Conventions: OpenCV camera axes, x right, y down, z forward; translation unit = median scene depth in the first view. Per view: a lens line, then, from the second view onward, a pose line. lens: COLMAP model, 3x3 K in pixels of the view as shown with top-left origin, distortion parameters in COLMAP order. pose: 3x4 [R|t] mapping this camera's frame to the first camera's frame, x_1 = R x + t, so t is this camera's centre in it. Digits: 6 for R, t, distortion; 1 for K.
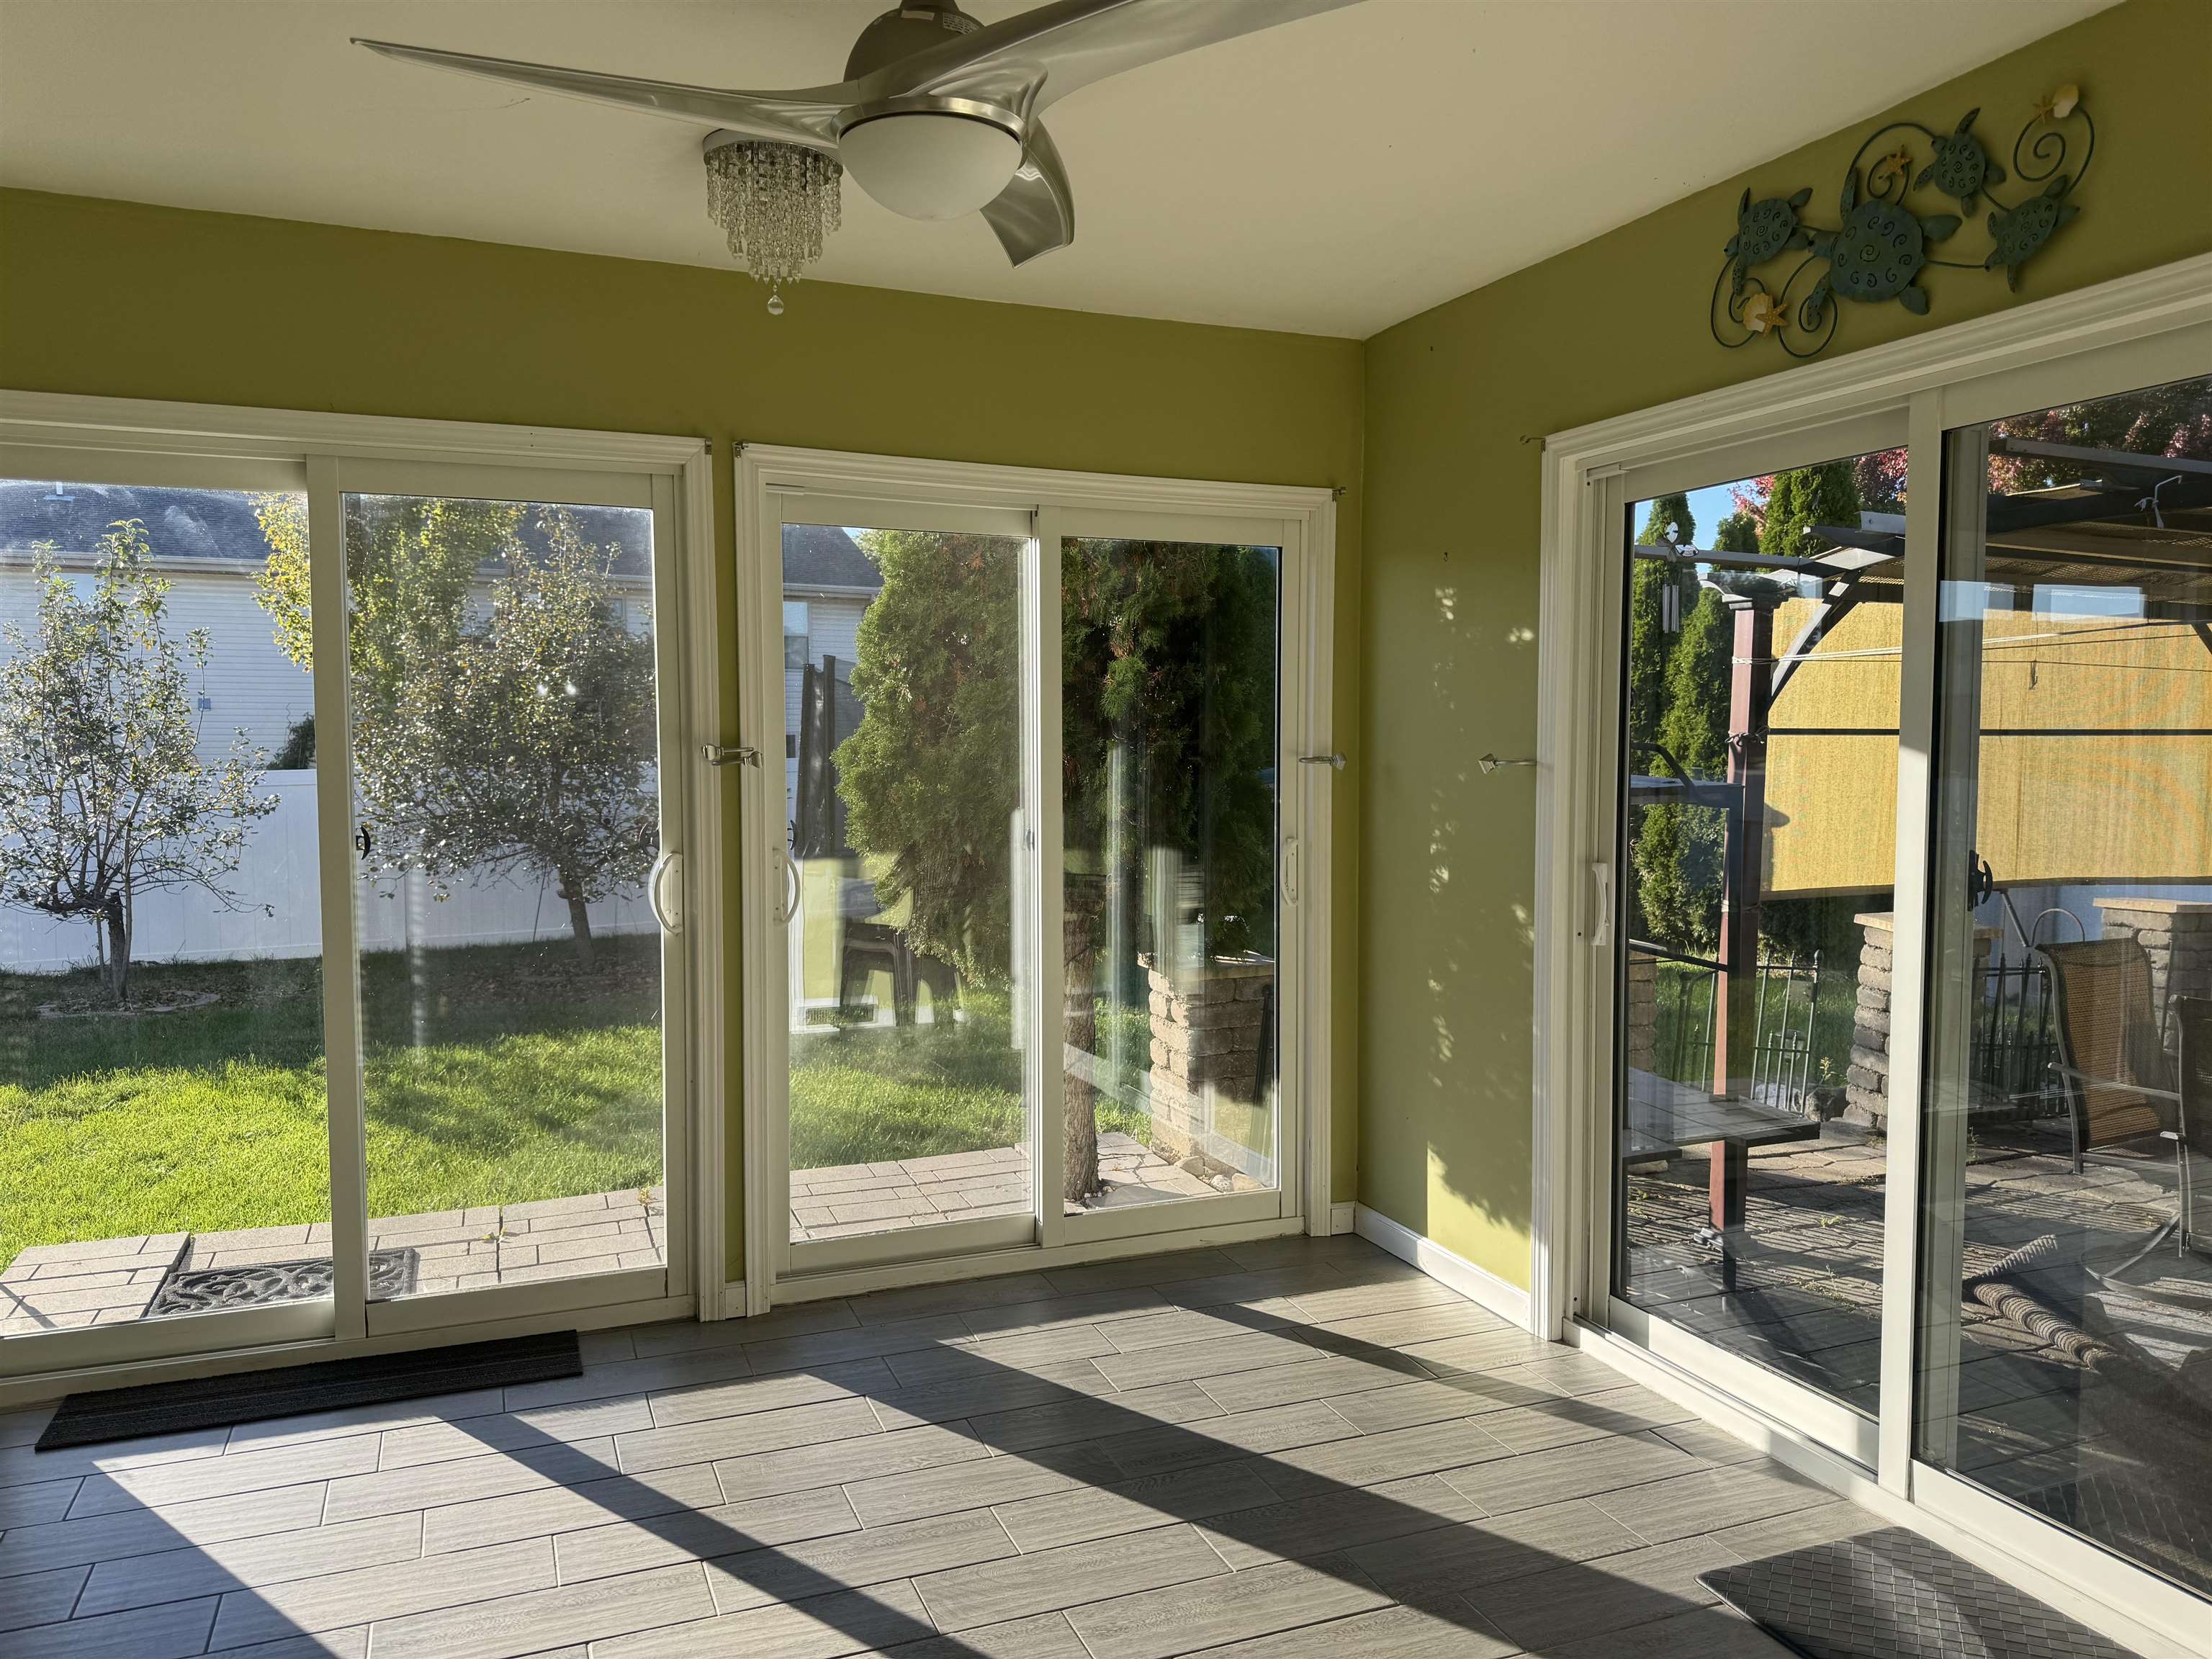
lens RADIAL K [[1551.6, 0, 1110.3], [0, 1551.6, 840.7], [0, 0, 1]] dist [-0.001752, -0.007547]
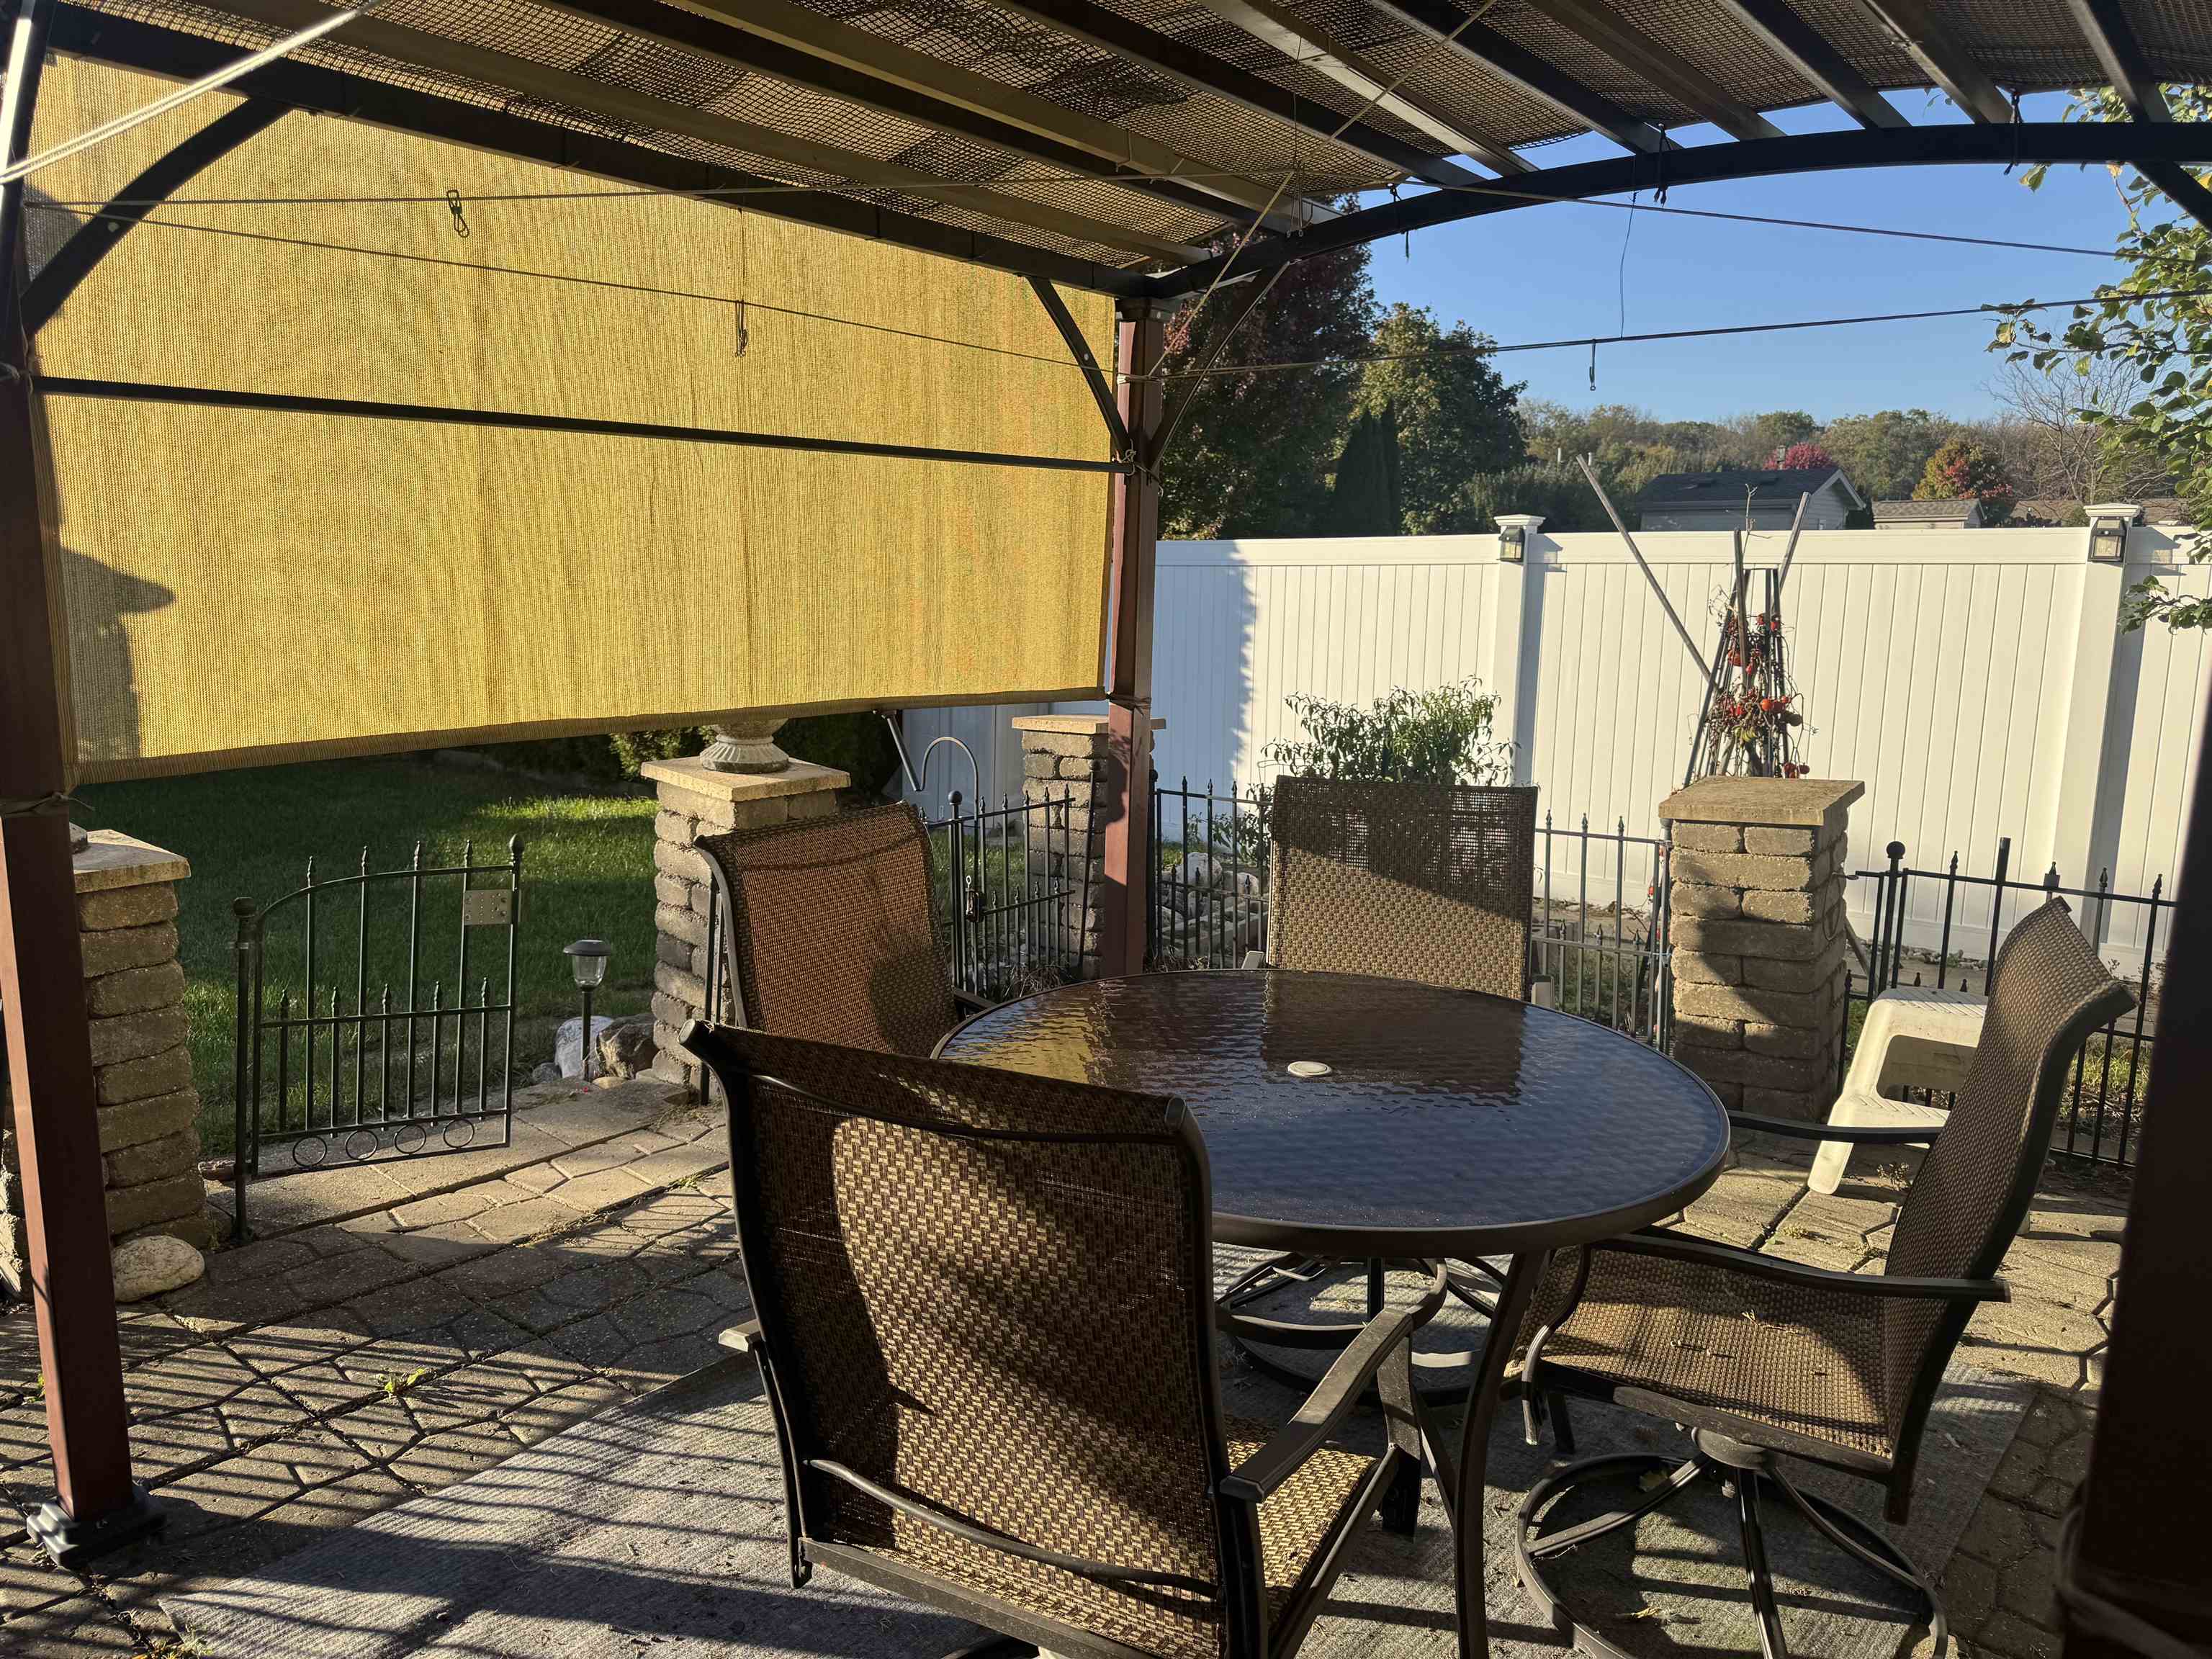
lens RADIAL K [[1551.6, 0, 1107.0], [0, 1551.6, 831.7], [0, 0, 1]] dist [-0.001752, -0.007547]
pose [[0.868986, -0.078574, 0.488558, 0.237998], [0.024582, 0.992948, 0.115971, 0.004586], [-0.494226, -0.088767, 0.864790, 0.250646]]
